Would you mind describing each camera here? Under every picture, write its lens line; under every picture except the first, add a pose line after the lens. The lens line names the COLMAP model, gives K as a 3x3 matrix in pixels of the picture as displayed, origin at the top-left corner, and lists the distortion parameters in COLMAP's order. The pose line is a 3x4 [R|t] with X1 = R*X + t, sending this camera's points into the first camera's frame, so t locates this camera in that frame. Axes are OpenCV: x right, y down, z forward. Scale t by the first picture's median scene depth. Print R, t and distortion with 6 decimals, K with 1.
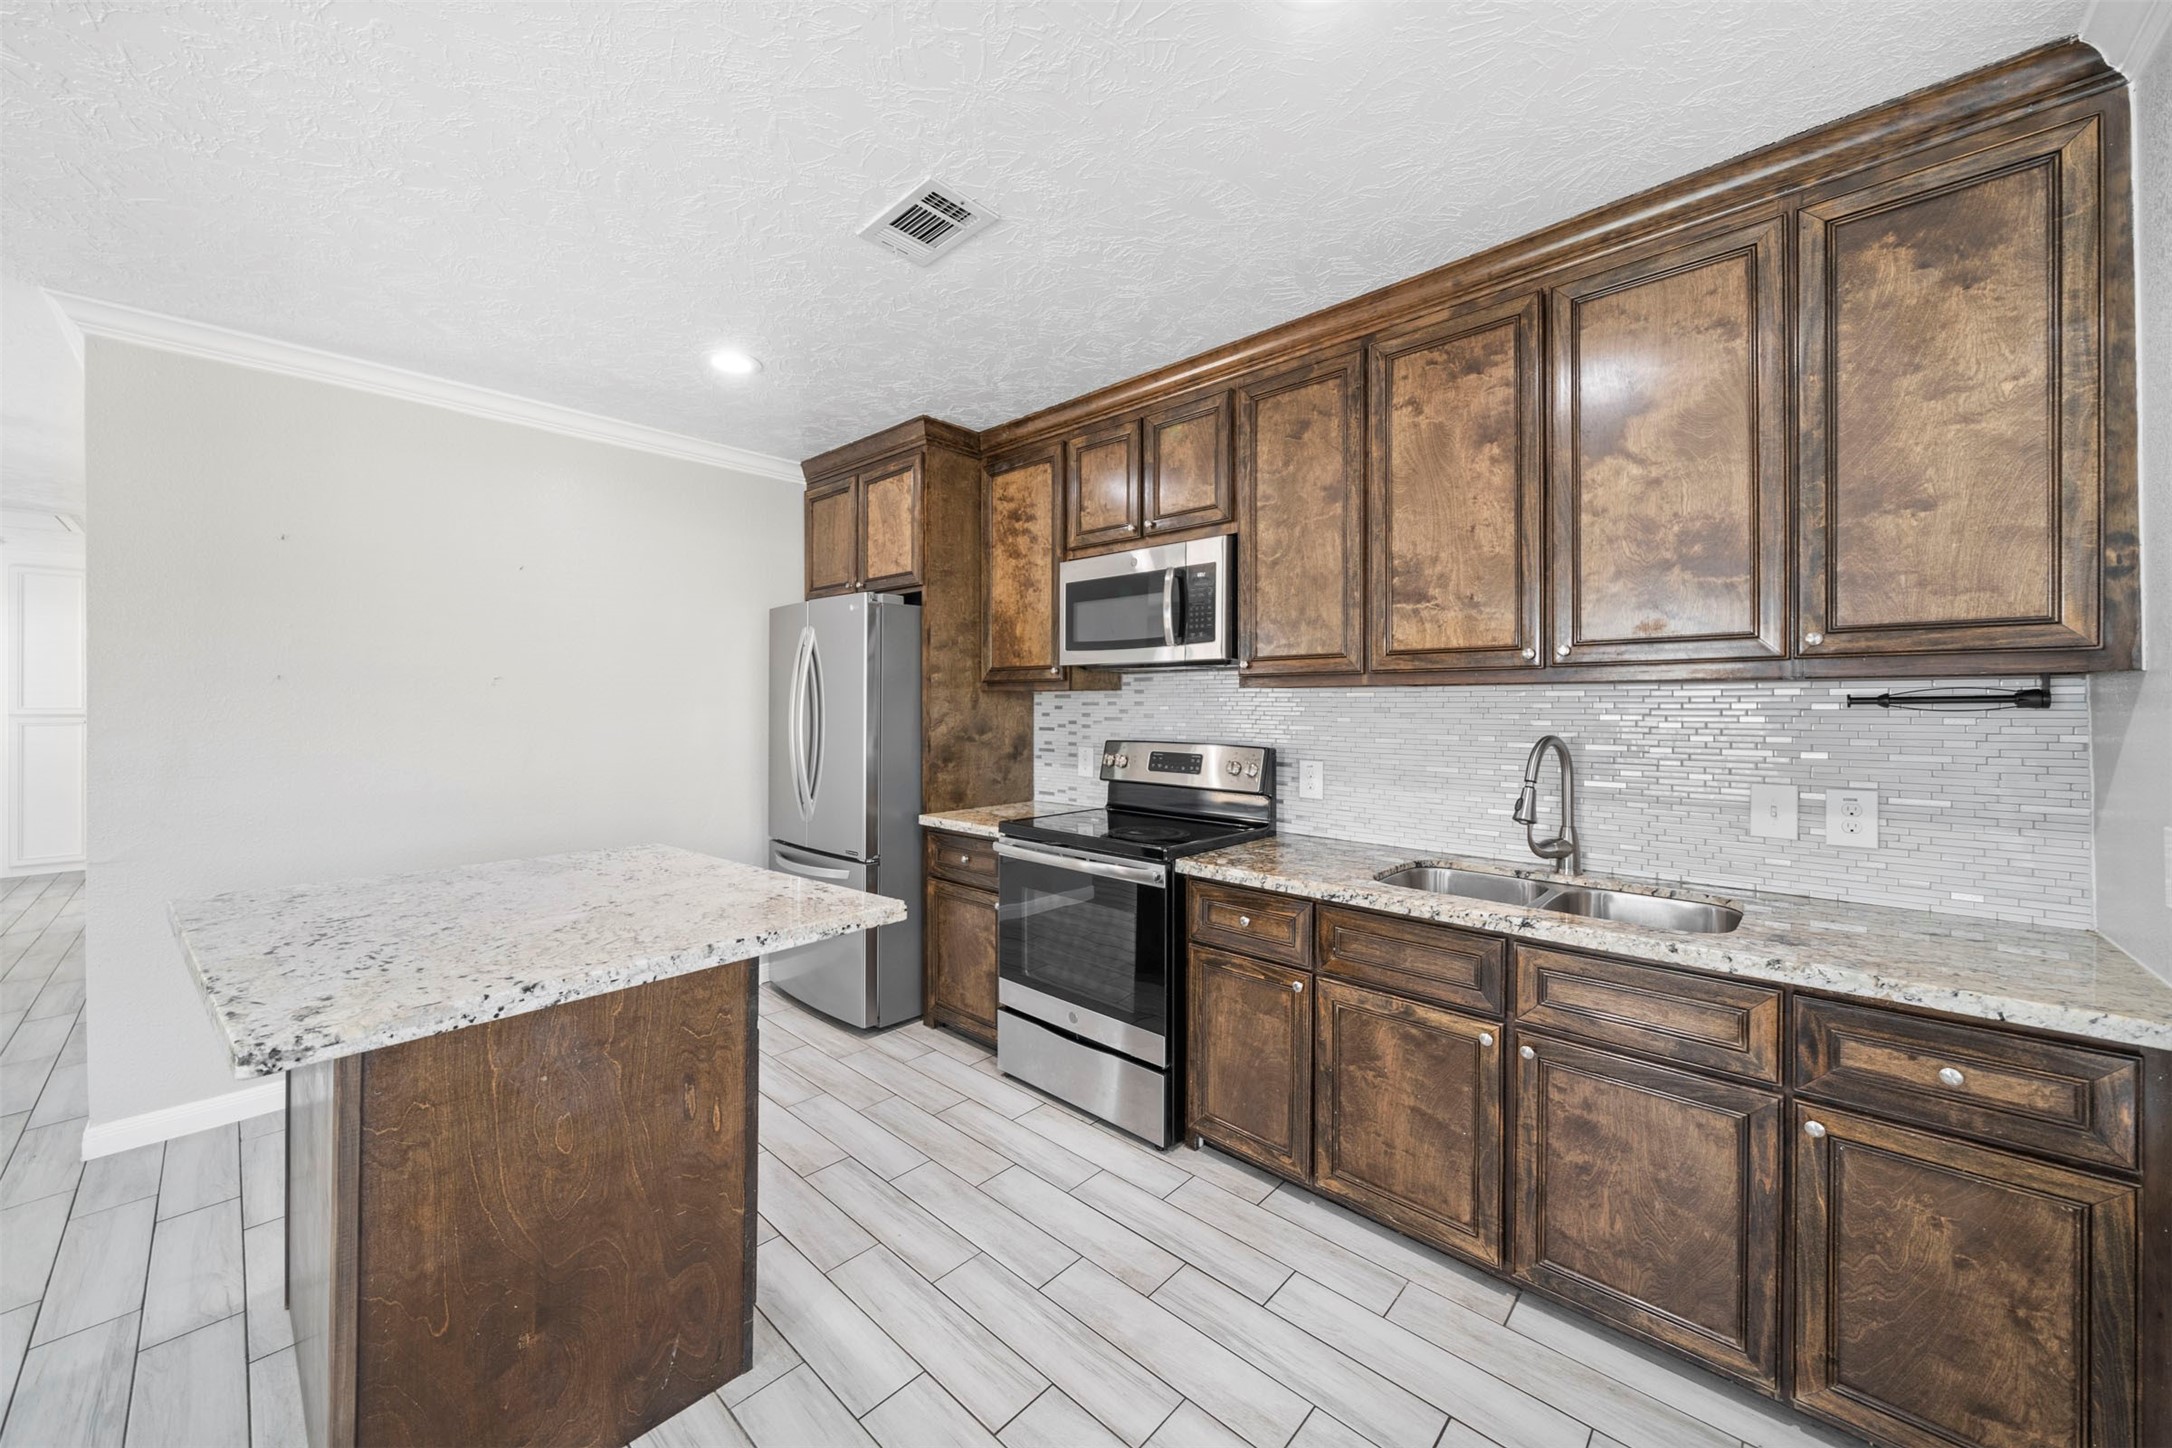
lens RADIAL K [[788.5, 0, 966.6], [0, 788.5, 699.1], [0, 0, 1]] dist [-0.004743, 0.000291]
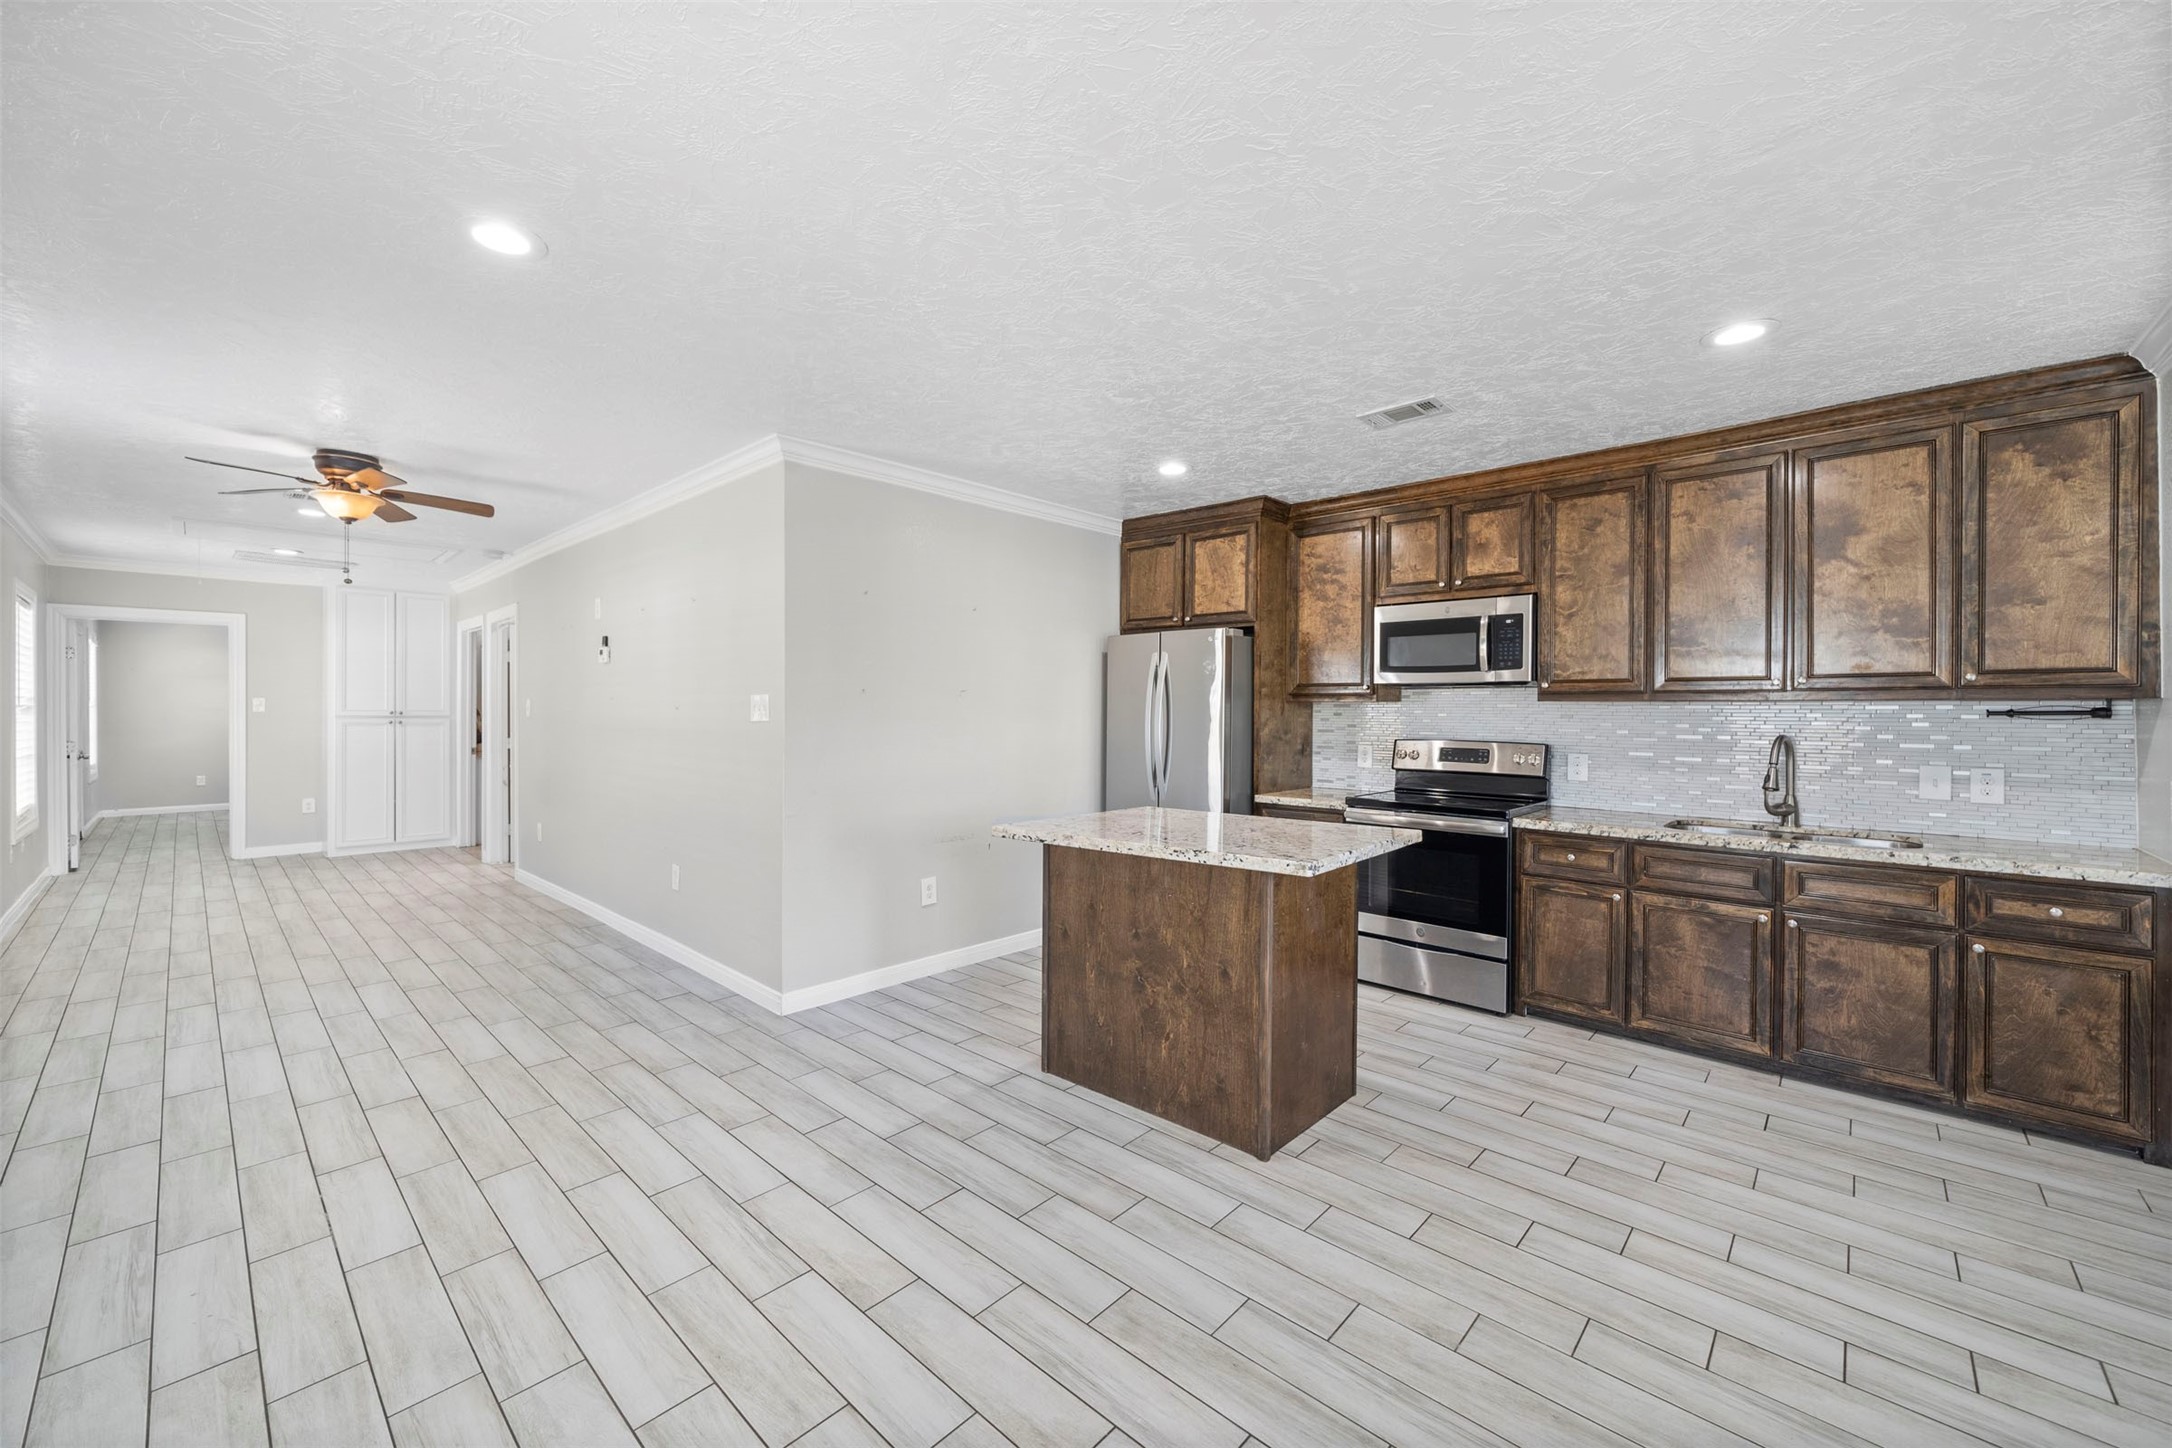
lens RADIAL K [[788.5, 0, 1015.2], [0, 788.5, 704.9], [0, 0, 1]] dist [-0.004743, 0.000291]
pose [[0.999947, 0.004650, -0.009201, -0.827412], [-0.004642, 0.999989, 0.000937, -0.007011], [0.009205, -0.000894, 0.999957, -0.608457]]
